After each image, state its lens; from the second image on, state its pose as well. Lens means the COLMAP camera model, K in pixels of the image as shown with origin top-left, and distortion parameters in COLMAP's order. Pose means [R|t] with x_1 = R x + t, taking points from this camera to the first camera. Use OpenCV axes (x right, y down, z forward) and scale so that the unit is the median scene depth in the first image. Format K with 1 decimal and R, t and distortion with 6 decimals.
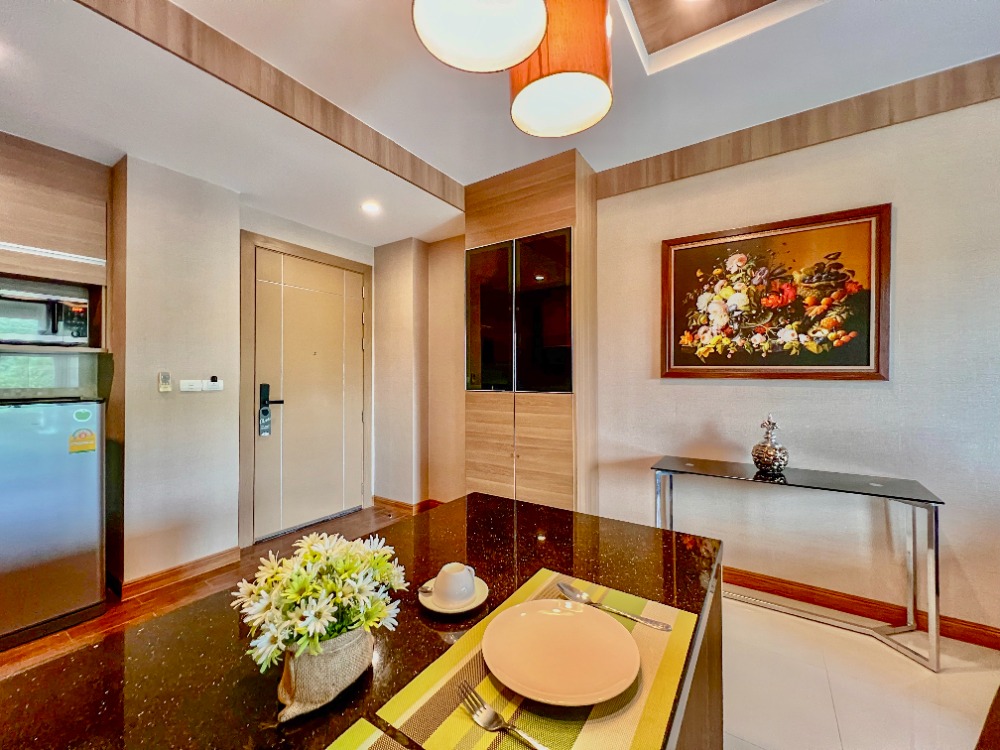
lens RADIAL K [[402.8, 0, 497.3], [0, 402.8, 371.0], [0, 0, 1]] dist [-0.002218, 0.001106]
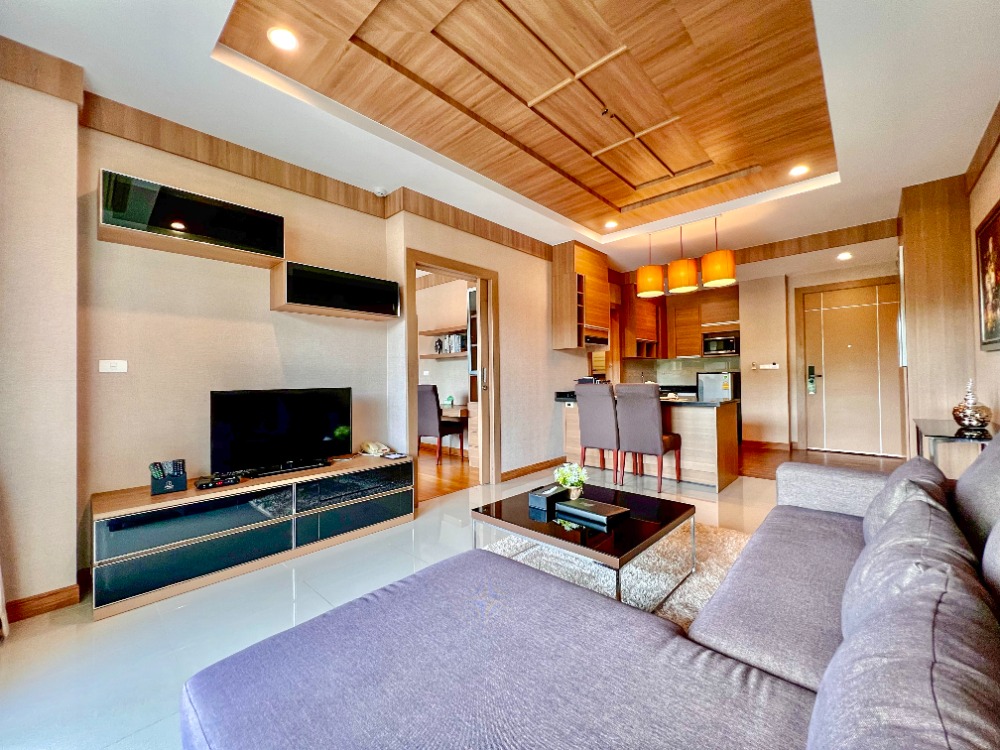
lens RADIAL K [[401.0, 0, 499.4], [0, 401.0, 372.6], [0, 0, 1]] dist [-0.002484, 0.000513]
pose [[-0.158237, -0.007106, -0.987376, 2.056641], [0.023369, 0.999667, -0.010940, 0.067380], [0.987125, -0.024805, -0.158018, -0.184005]]
